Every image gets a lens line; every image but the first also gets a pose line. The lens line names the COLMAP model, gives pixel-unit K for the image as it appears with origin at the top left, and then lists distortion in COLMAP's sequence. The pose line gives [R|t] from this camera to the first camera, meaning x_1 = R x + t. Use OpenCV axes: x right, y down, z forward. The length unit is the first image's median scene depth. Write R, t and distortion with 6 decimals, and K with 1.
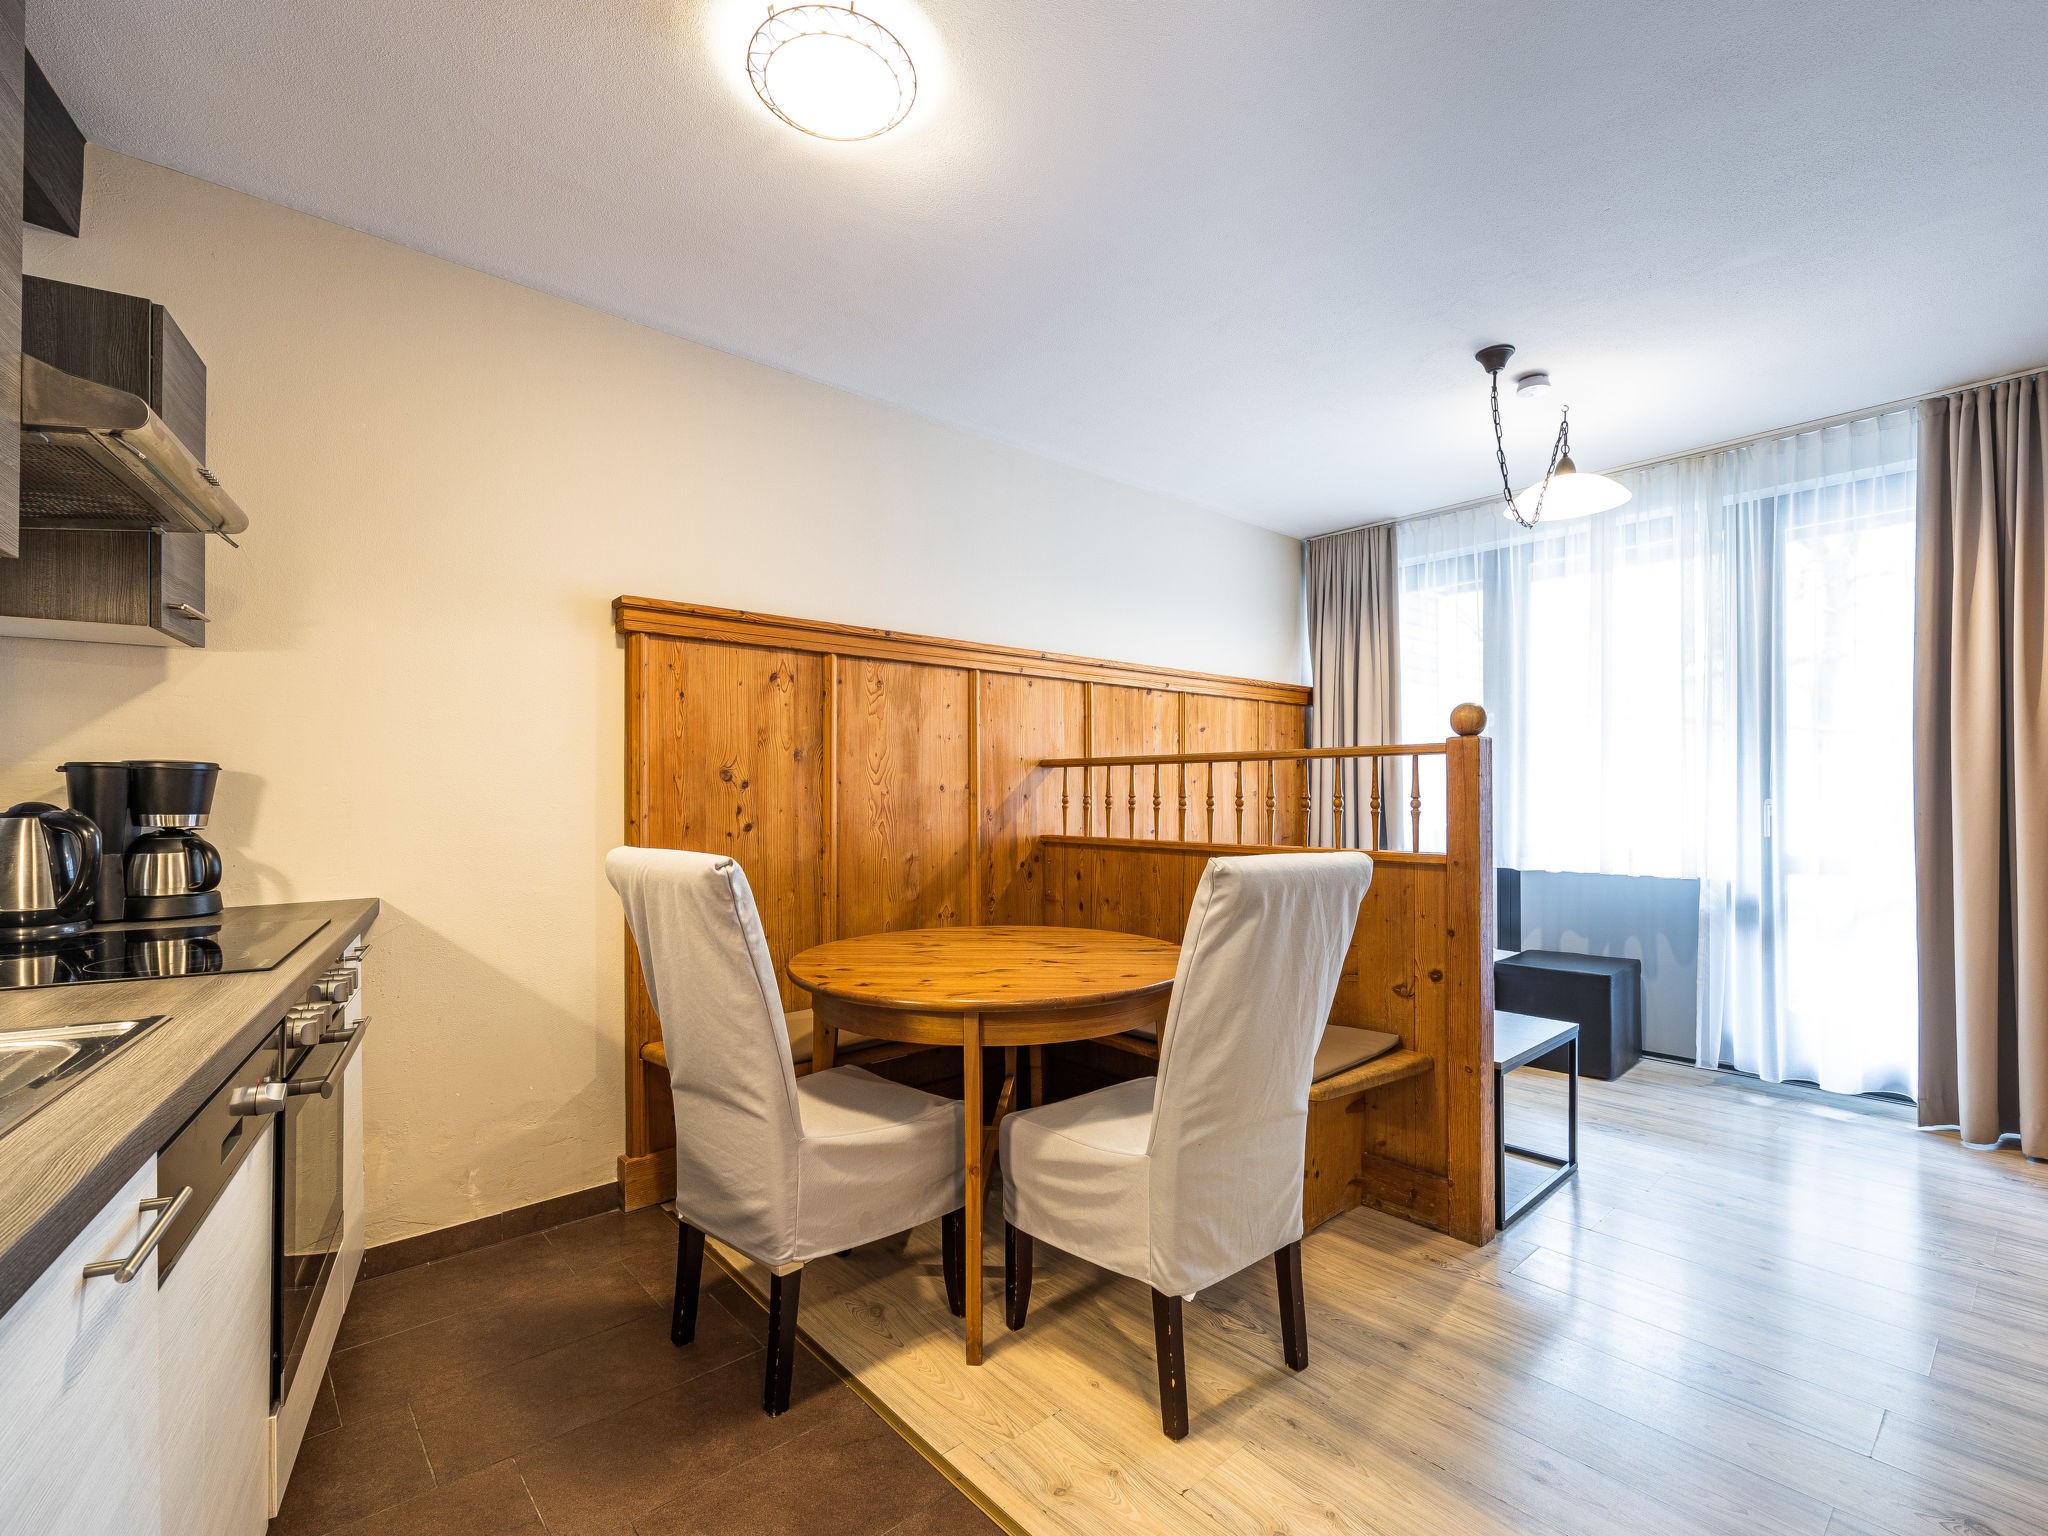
lens RADIAL K [[952.5, 0, 1061.9], [0, 952.5, 791.1], [0, 0, 1]] dist [-0.006523, 0.003320]
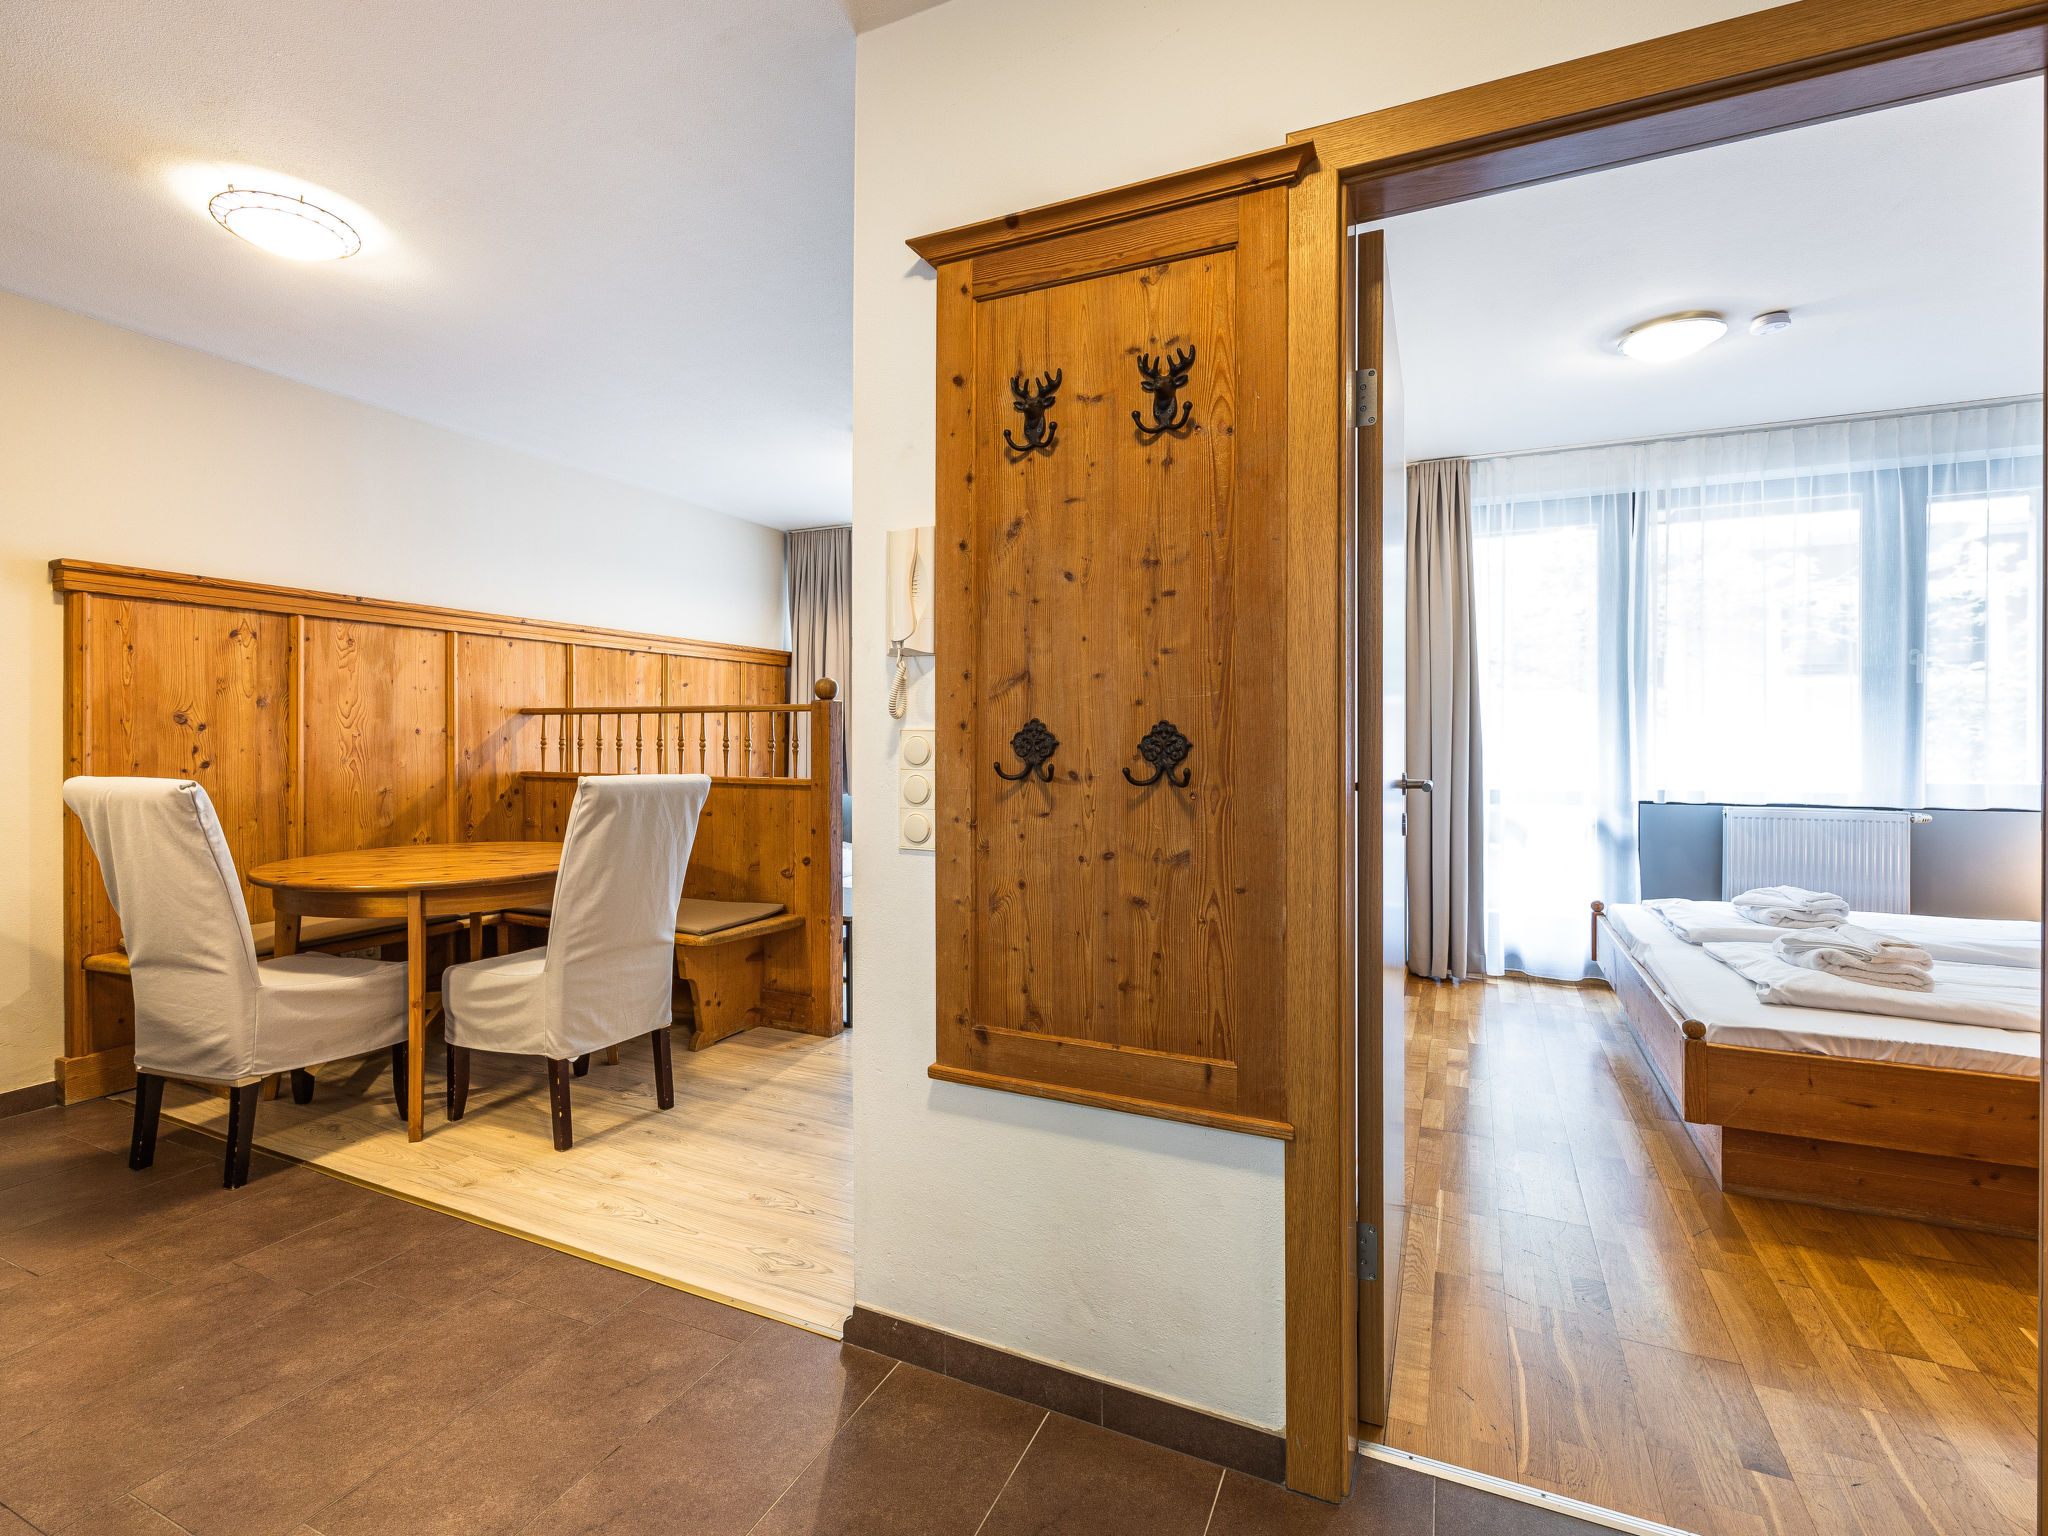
lens RADIAL K [[924.2, 0, 1048.8], [0, 924.2, 743.0], [0, 0, 1]] dist [0.004026, -0.001006]
pose [[0.910357, 0.002902, 0.413813, 0.134548], [-0.005891, 0.999965, 0.005947, -0.000443], [-0.413782, -0.007852, 0.910342, -0.441002]]
